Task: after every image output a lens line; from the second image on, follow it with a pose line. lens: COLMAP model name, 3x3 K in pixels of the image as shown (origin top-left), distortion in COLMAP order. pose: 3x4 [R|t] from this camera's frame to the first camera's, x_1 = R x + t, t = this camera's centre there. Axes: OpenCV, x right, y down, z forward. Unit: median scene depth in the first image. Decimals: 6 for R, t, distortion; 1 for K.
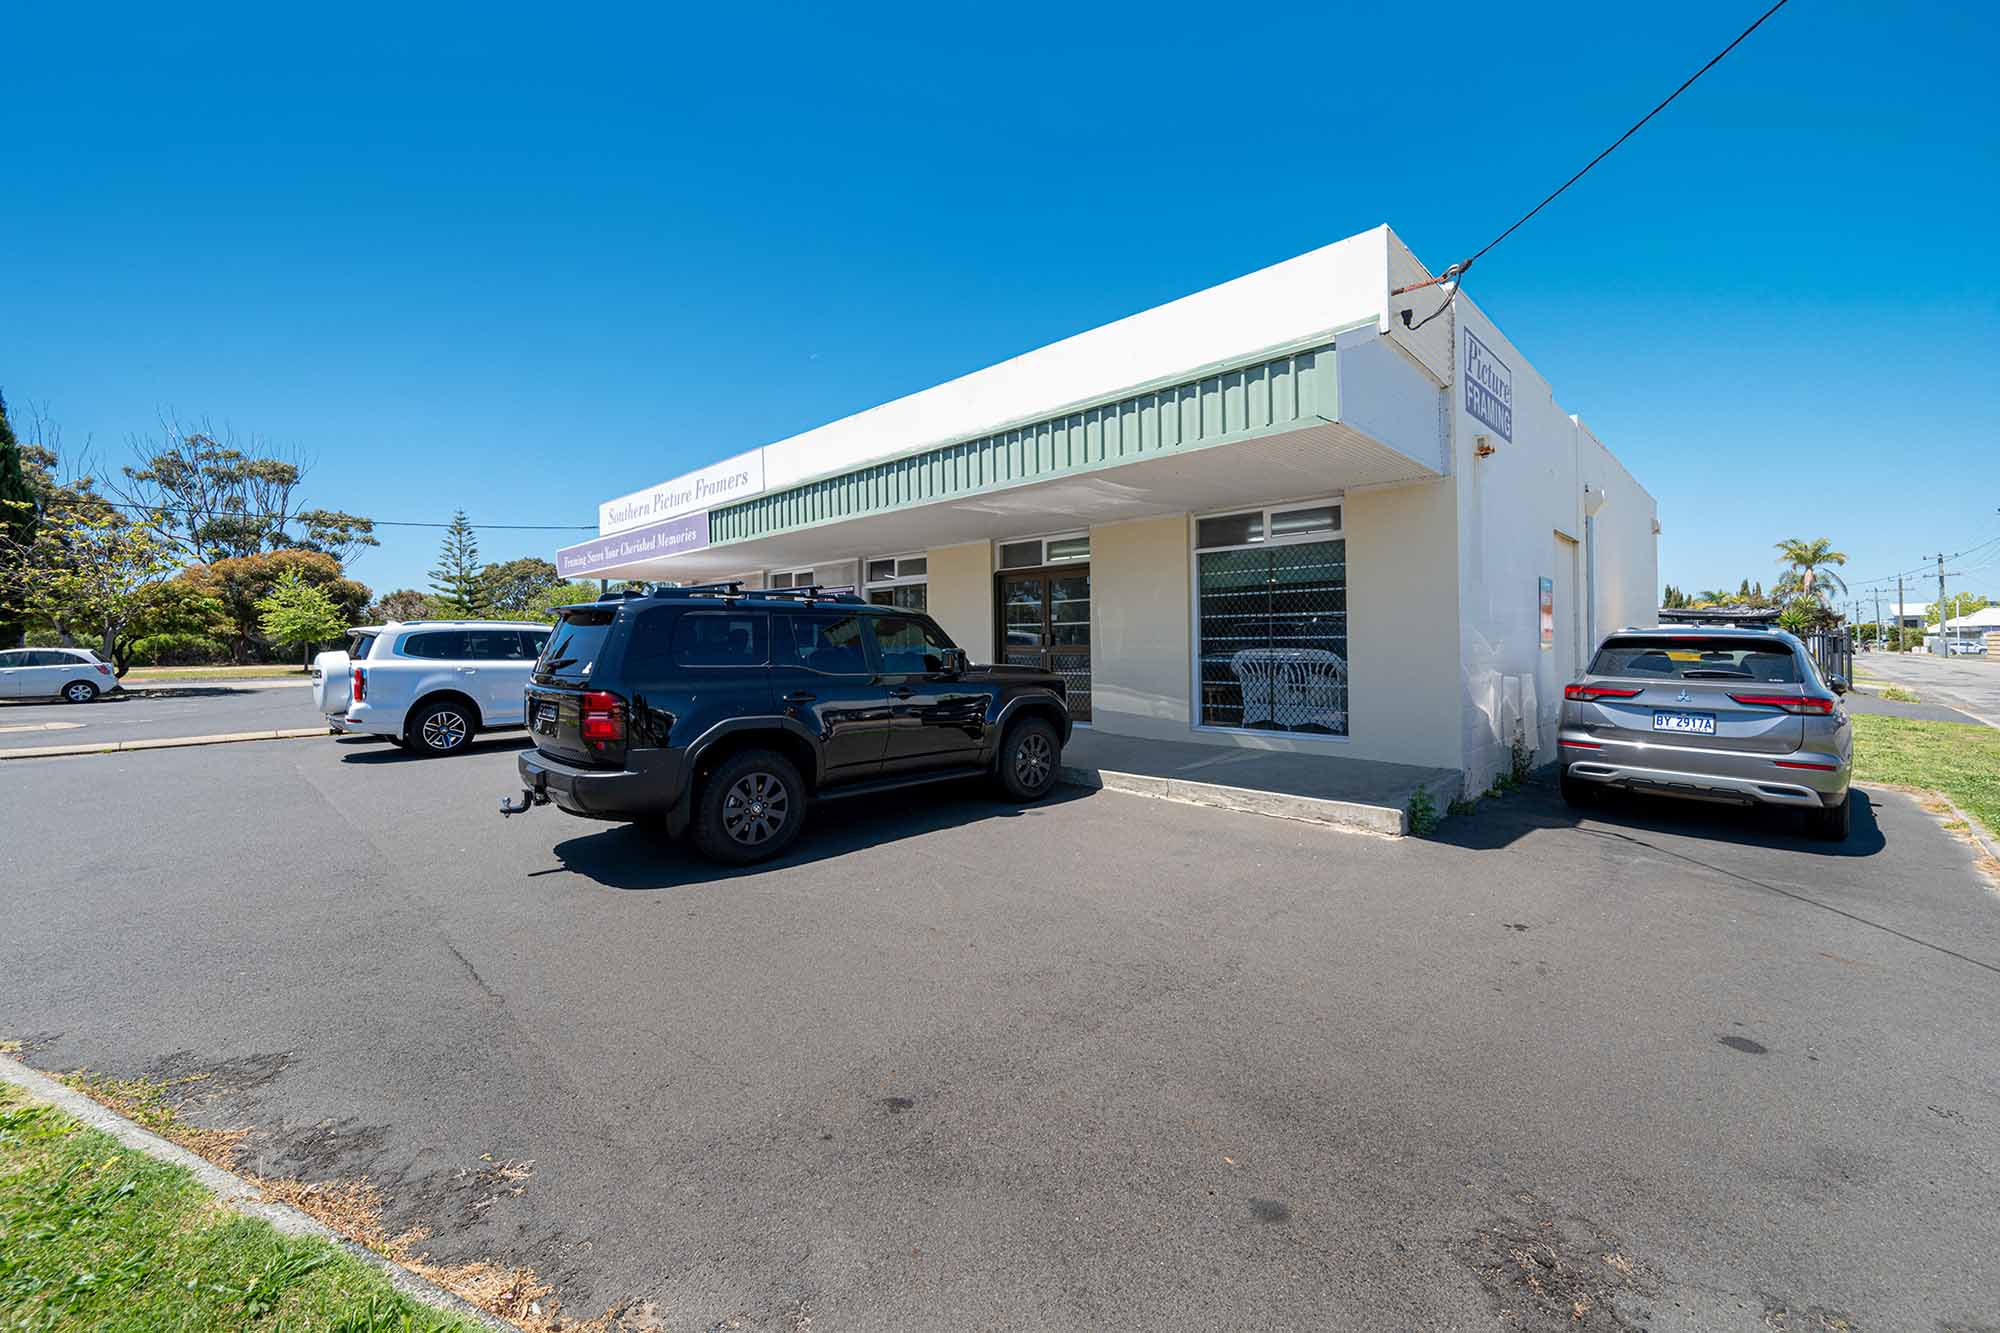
lens RADIAL K [[809.7, 0, 1000.0], [0, 809.7, 666.5], [0, 0, 1]] dist [-0.000611, -0.000250]
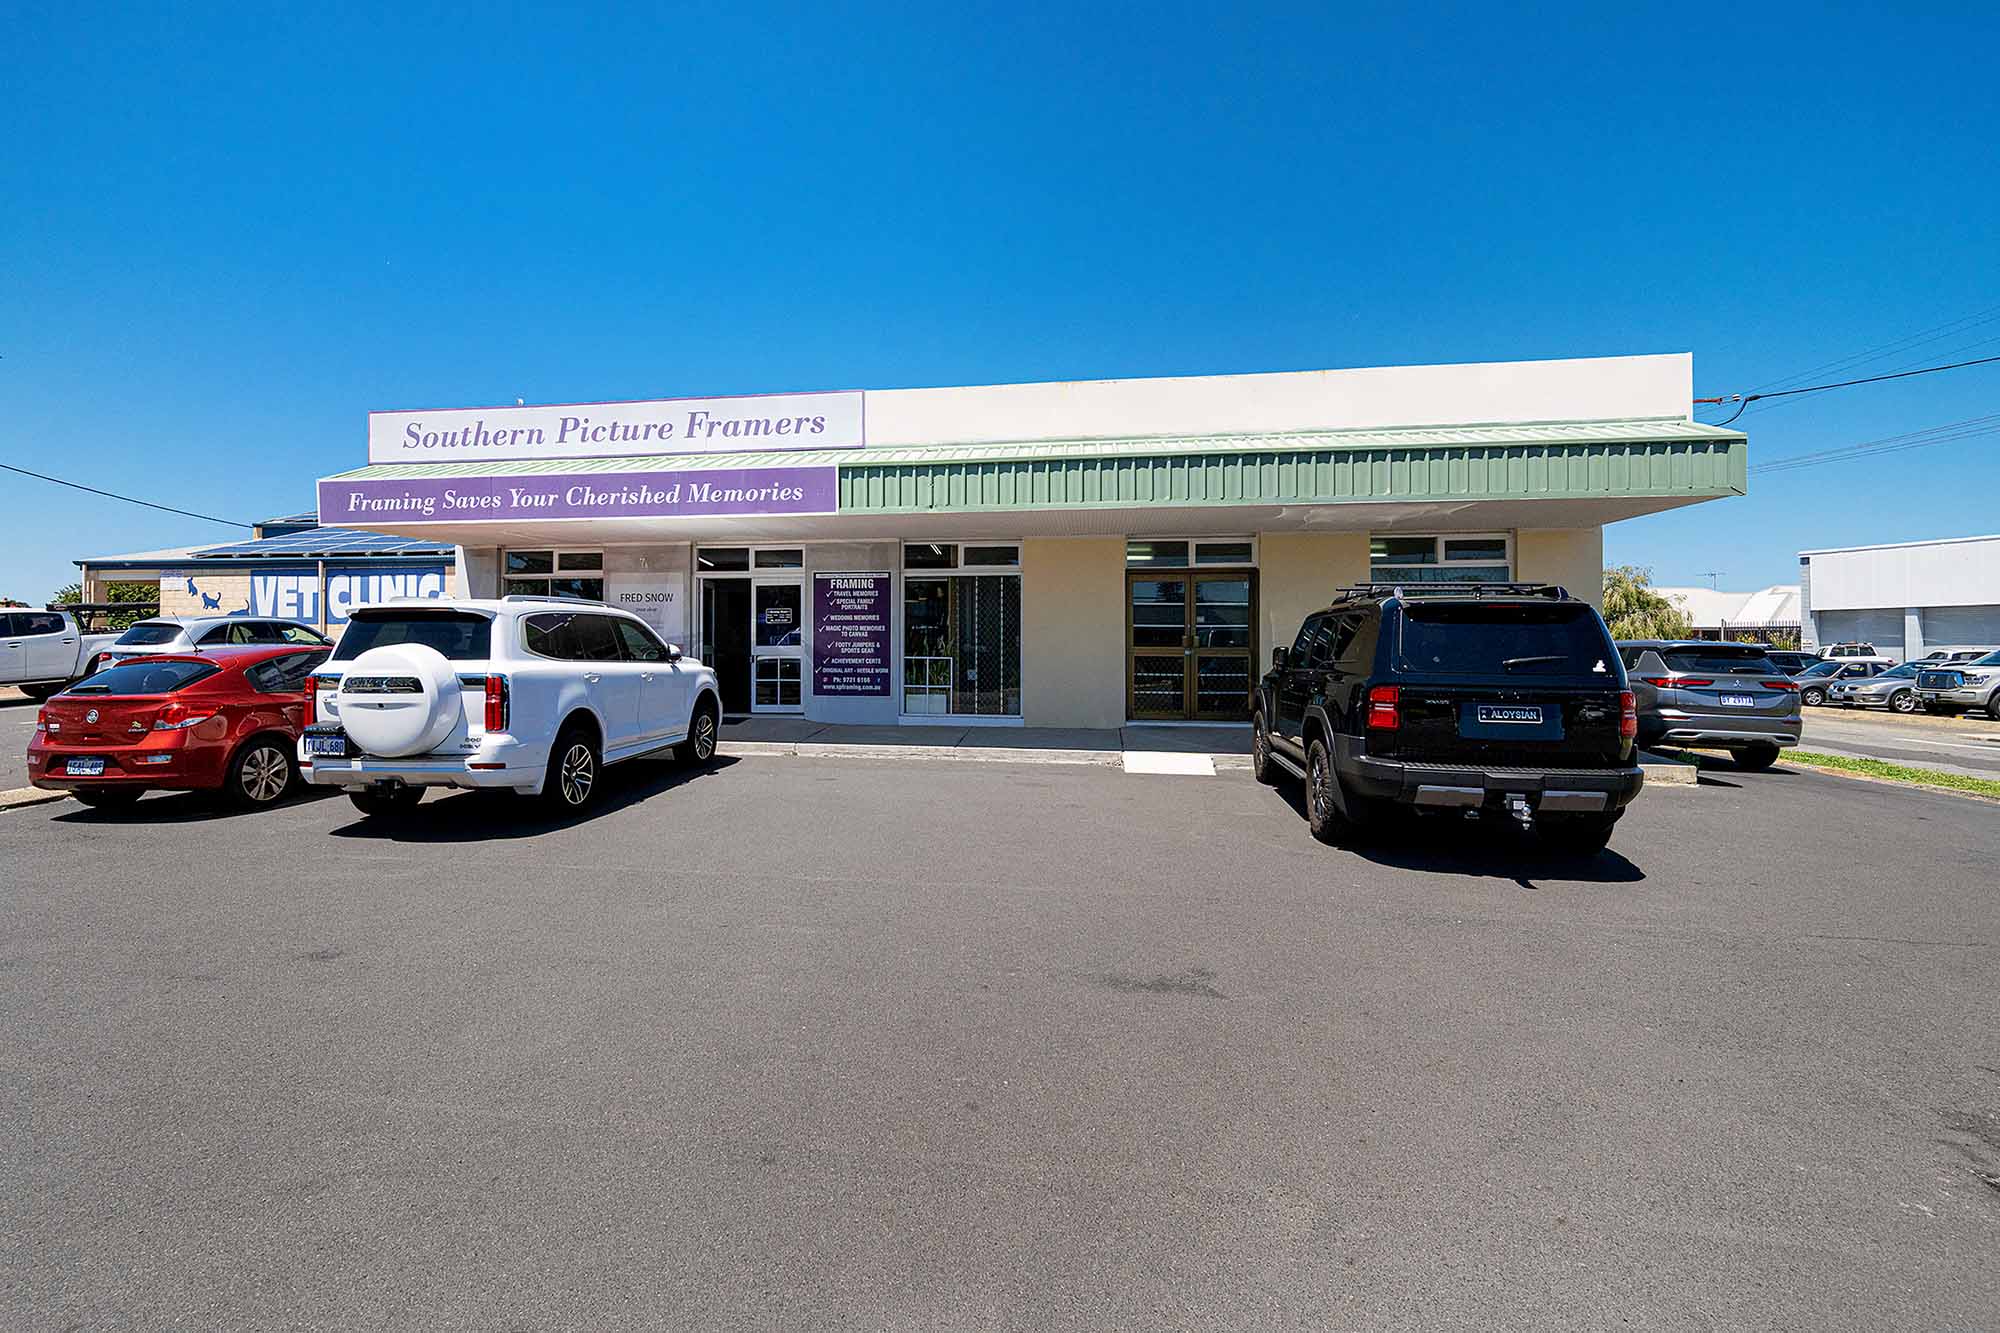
lens RADIAL K [[824.6, 0, 1000.0], [0, 824.6, 666.5], [0, 0, 1]] dist [-0.043671, -0.000080]
pose [[0.822424, -0.000503, 0.568874, -0.823761], [0.004251, 0.999977, -0.005262, 0.002786], [-0.568859, 0.006746, 0.822408, 0.347264]]
